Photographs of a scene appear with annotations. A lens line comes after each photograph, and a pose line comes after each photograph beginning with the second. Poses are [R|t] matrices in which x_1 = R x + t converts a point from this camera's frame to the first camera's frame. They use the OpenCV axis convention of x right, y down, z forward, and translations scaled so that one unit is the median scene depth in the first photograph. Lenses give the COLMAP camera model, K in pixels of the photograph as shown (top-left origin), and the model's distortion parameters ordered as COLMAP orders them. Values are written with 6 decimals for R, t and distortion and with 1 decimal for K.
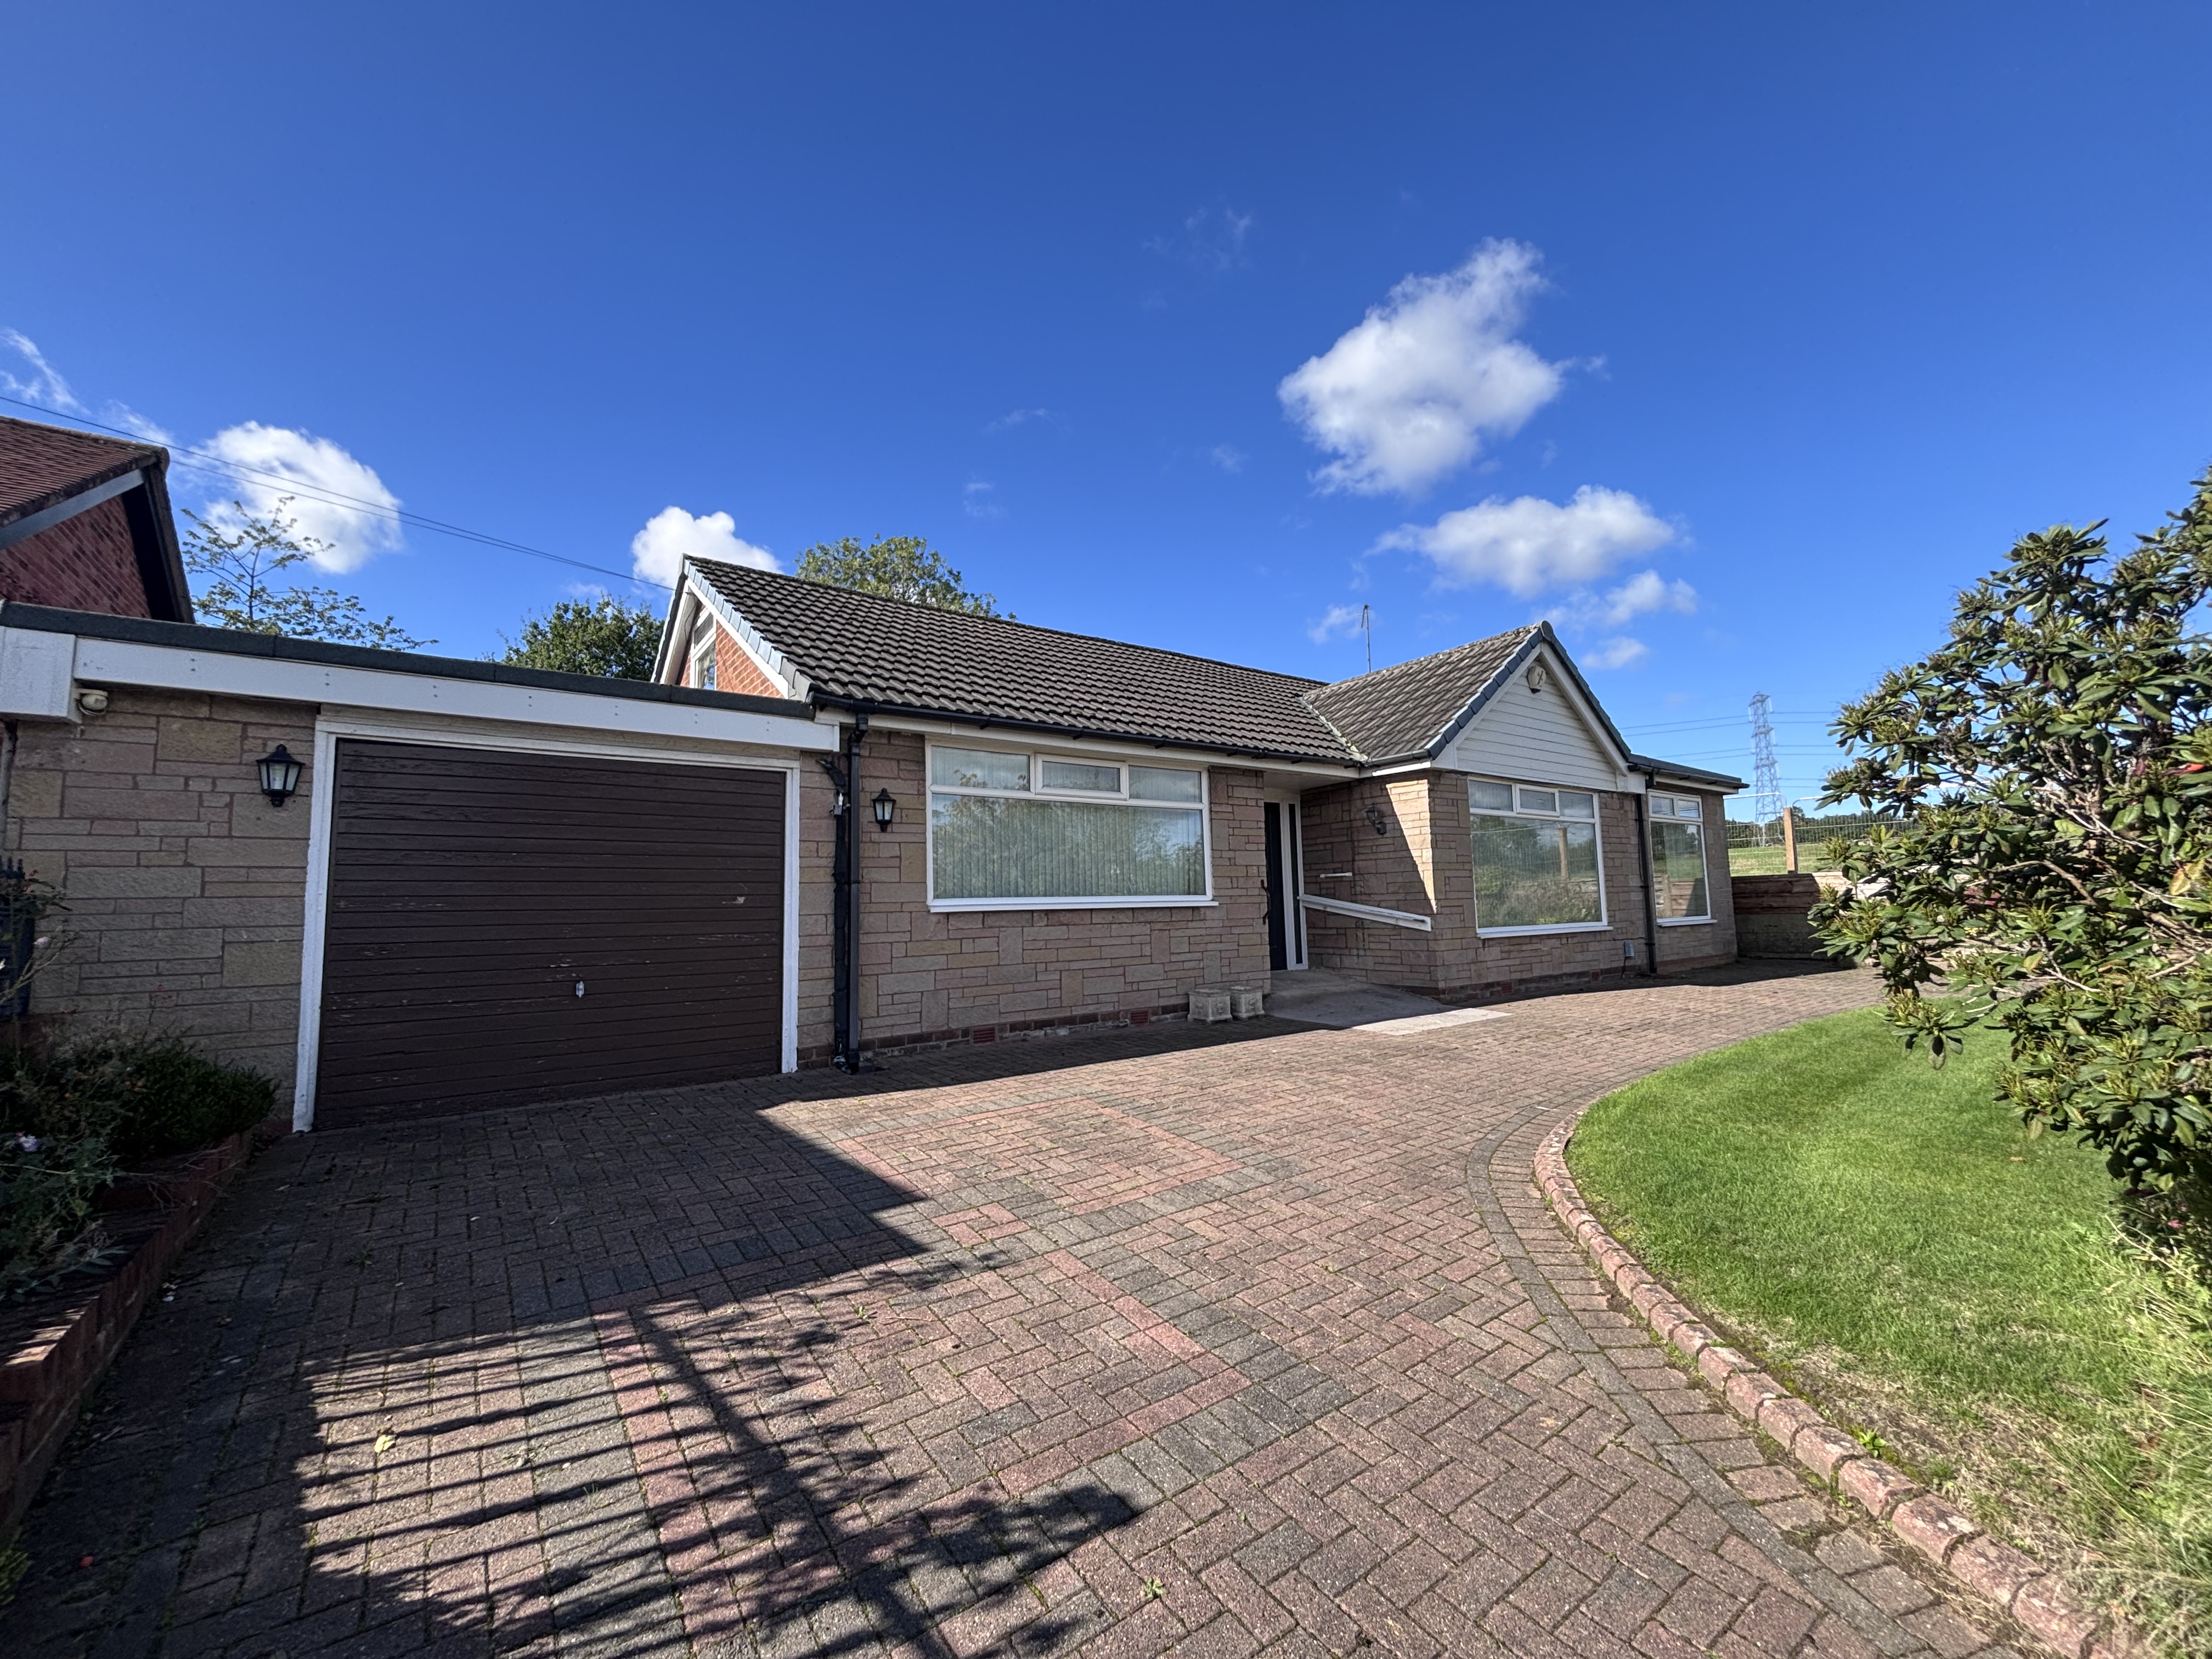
lens RADIAL K [[857.5, 0, 1106.0], [0, 857.5, 829.5], [0, 0, 1]] dist [-0.000247, -0.000022]
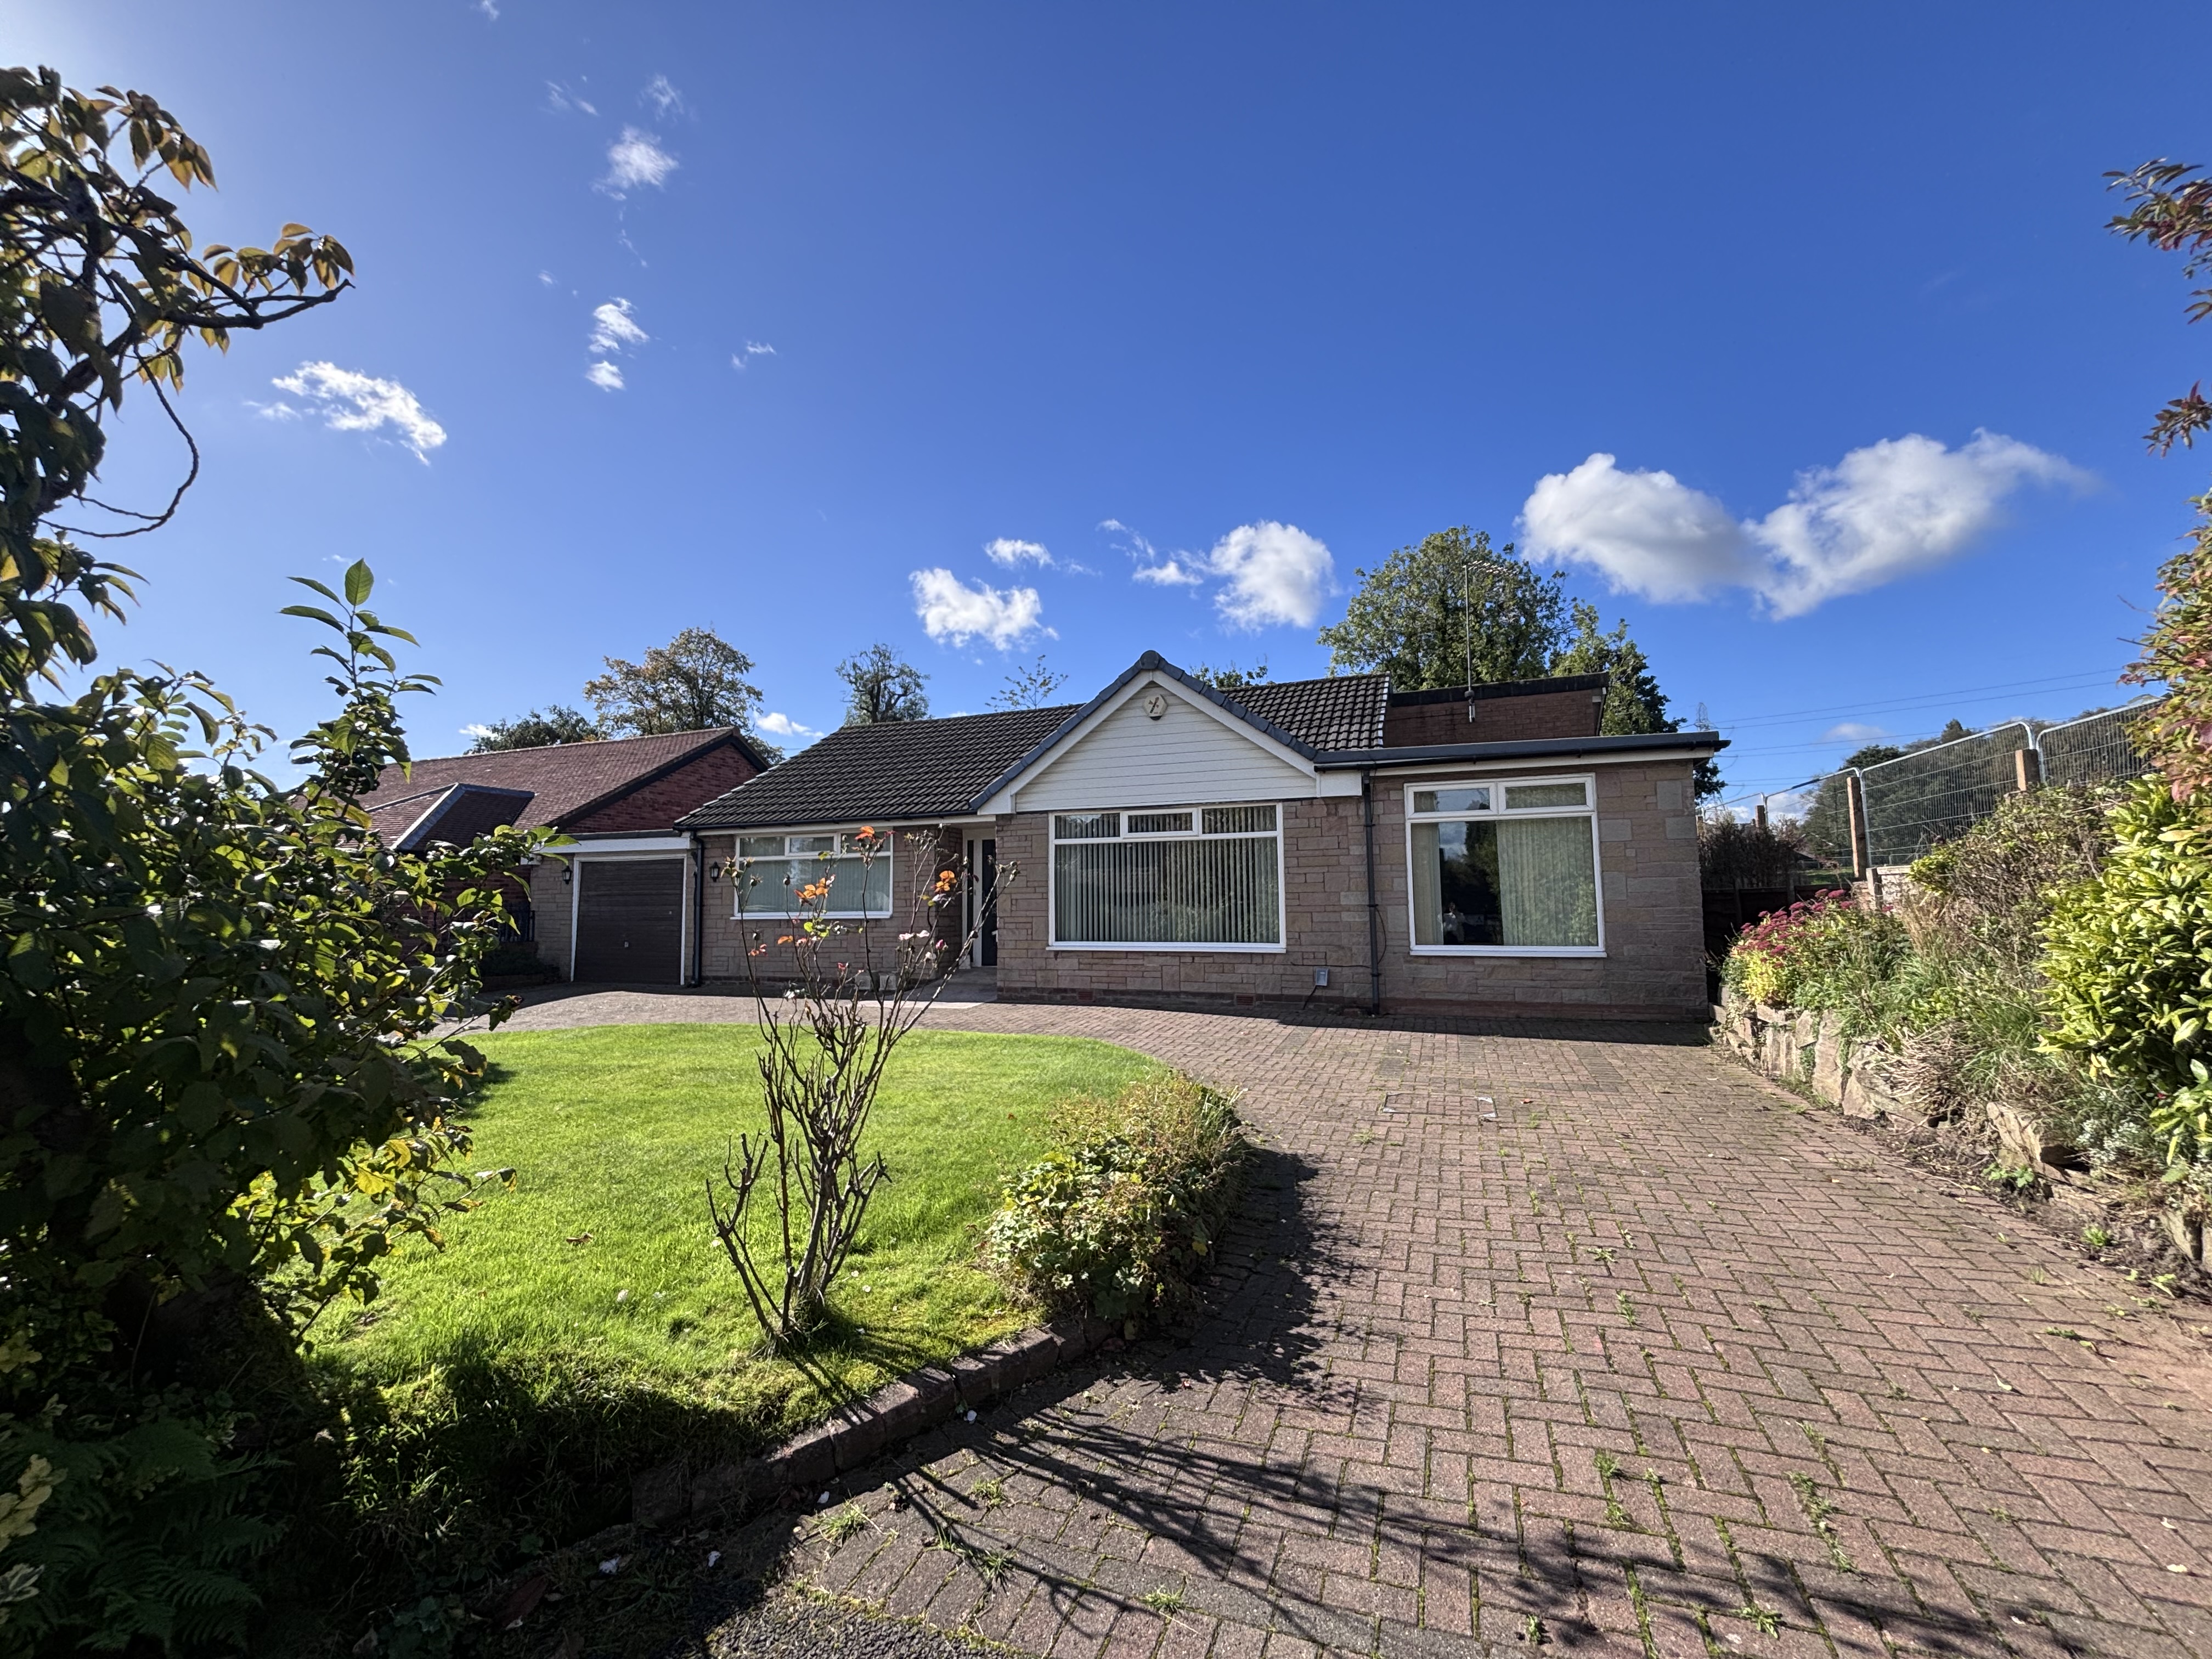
lens RADIAL K [[882.6, 0, 1106.2], [0, 882.6, 835.6], [0, 0, 1]] dist [0.001434, -0.000807]
pose [[0.572898, -0.044672, -0.818408, 1.570525], [0.075575, 0.997139, -0.001525, -0.026364], [0.816135, -0.060978, 0.574635, 0.385678]]
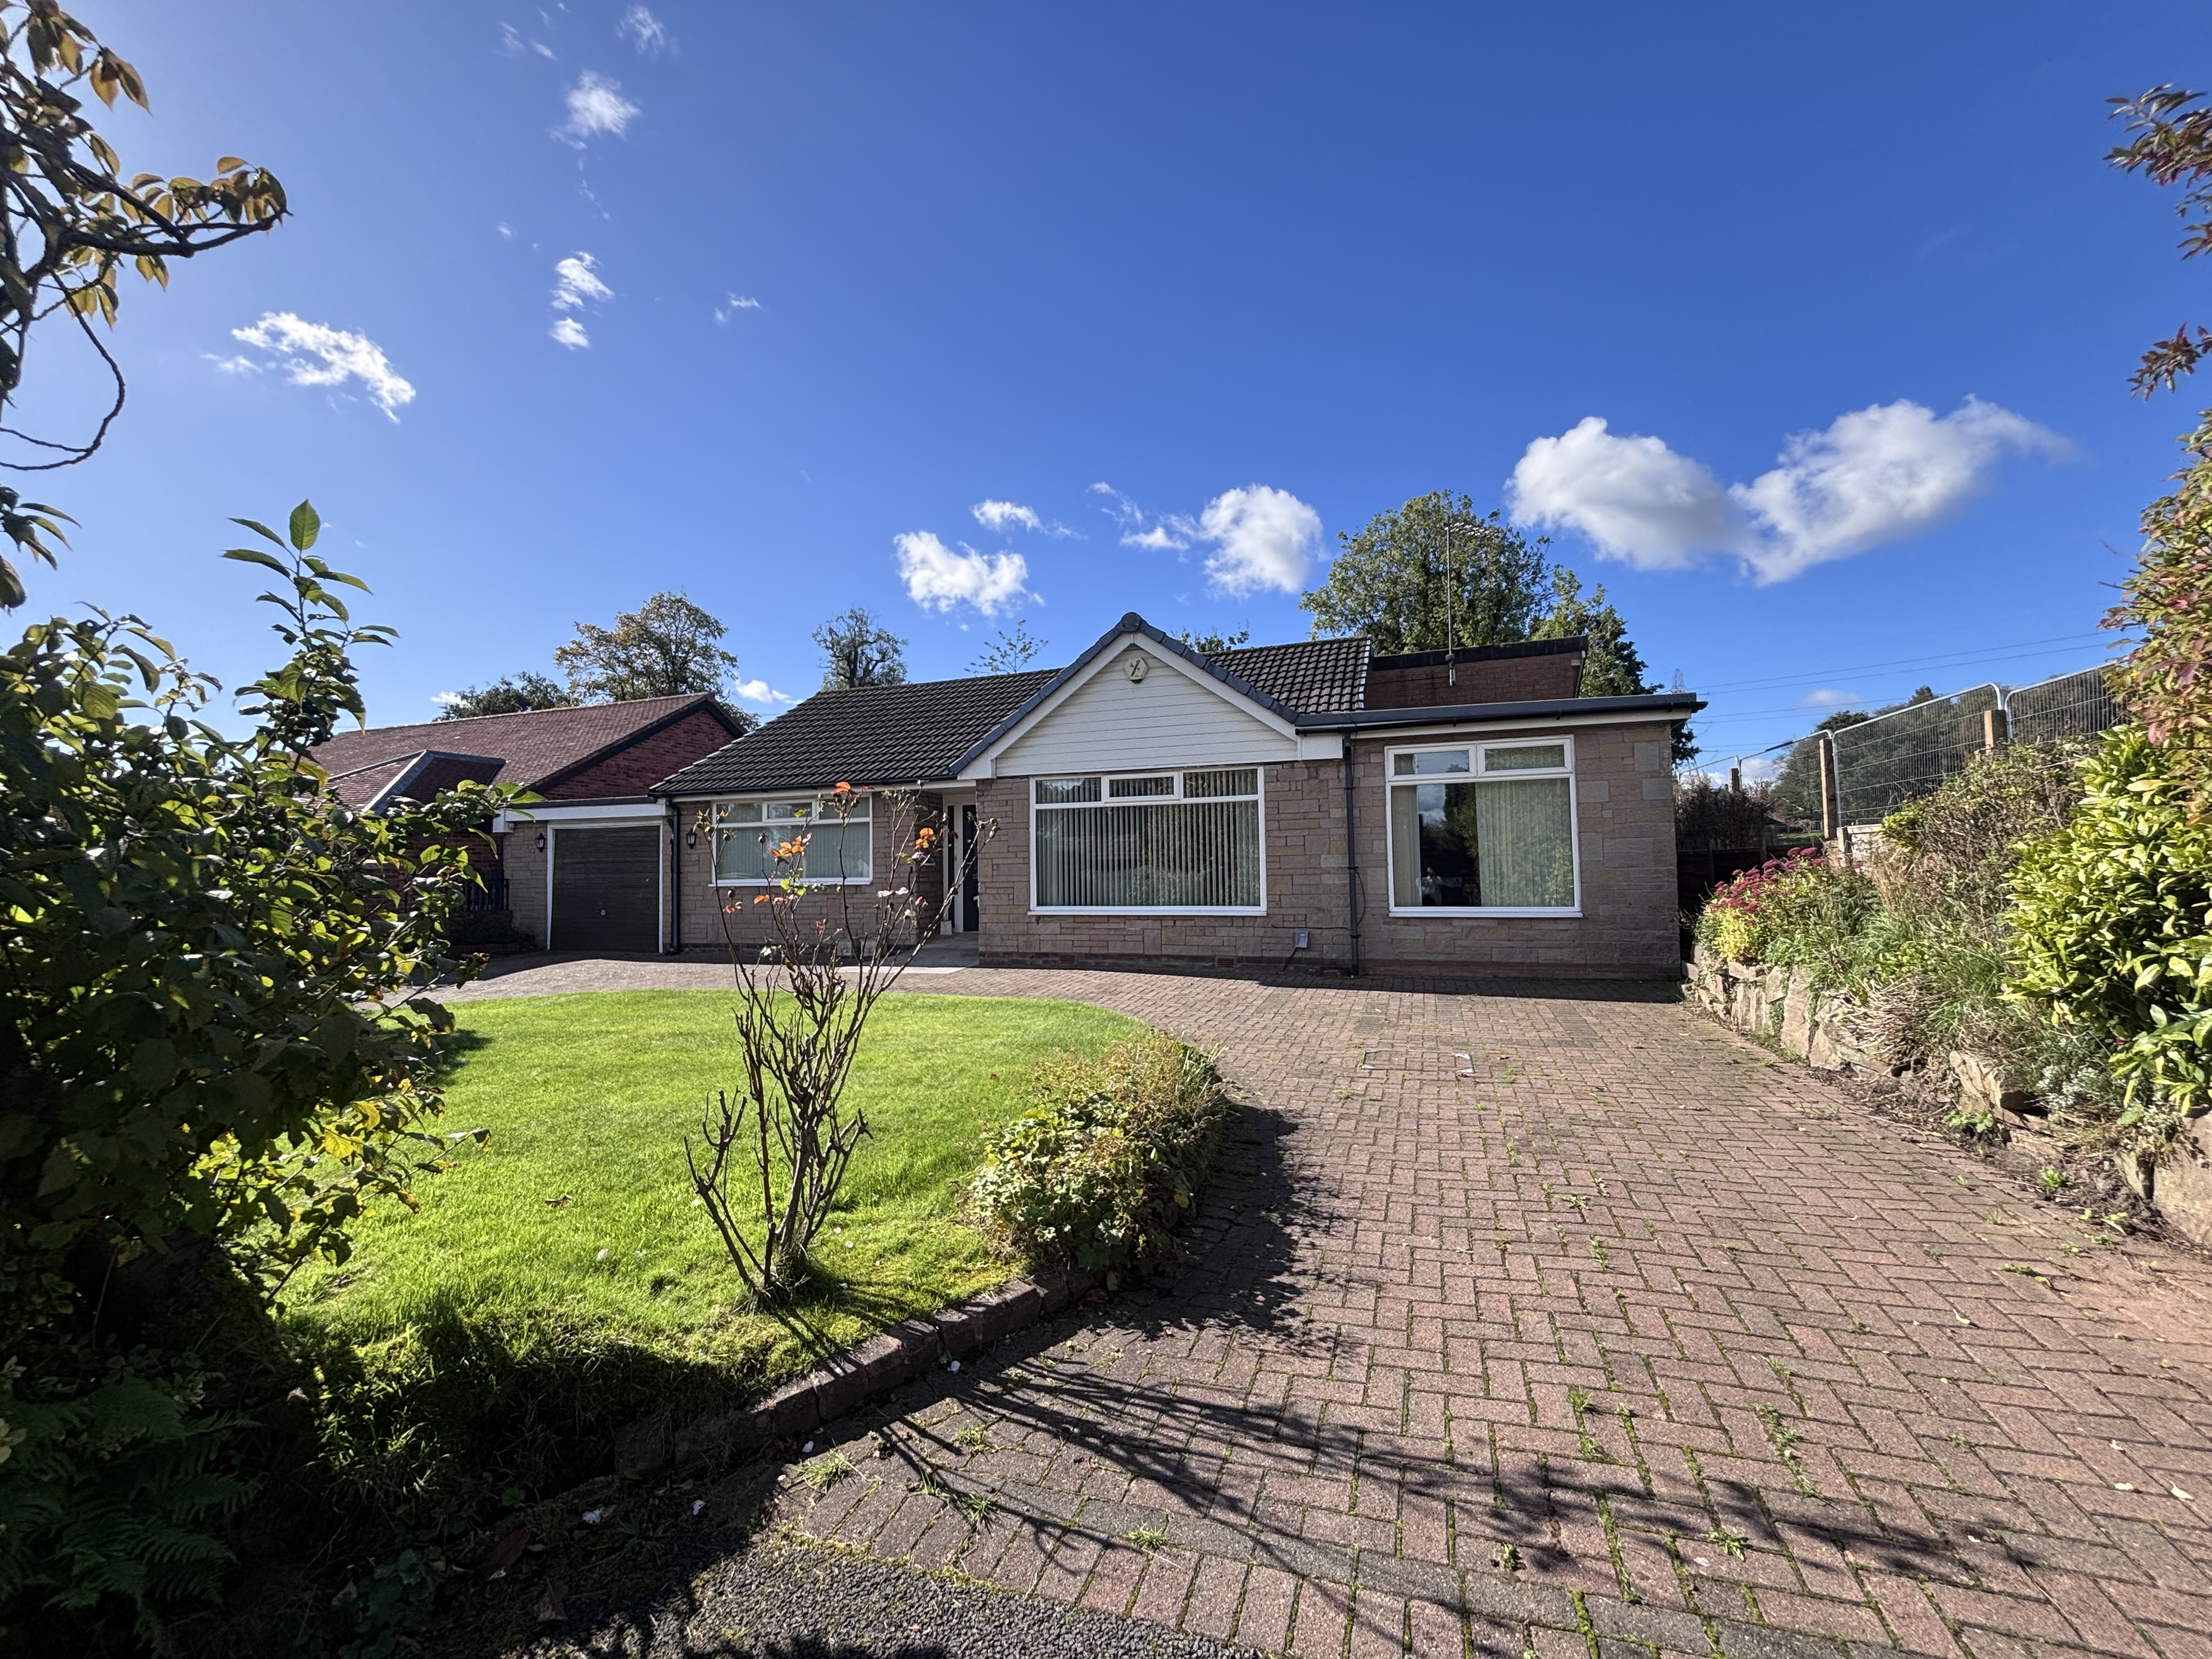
lens RADIAL K [[882.1, 0, 1106.3], [0, 882.1, 836.4], [0, 0, 1]] dist [0.000486, -0.000042]
pose [[0.589989, -0.017807, -0.807215, 1.566257], [0.079163, 0.996216, 0.035884, -0.019319], [0.803521, -0.085073, 0.589166, 0.388397]]
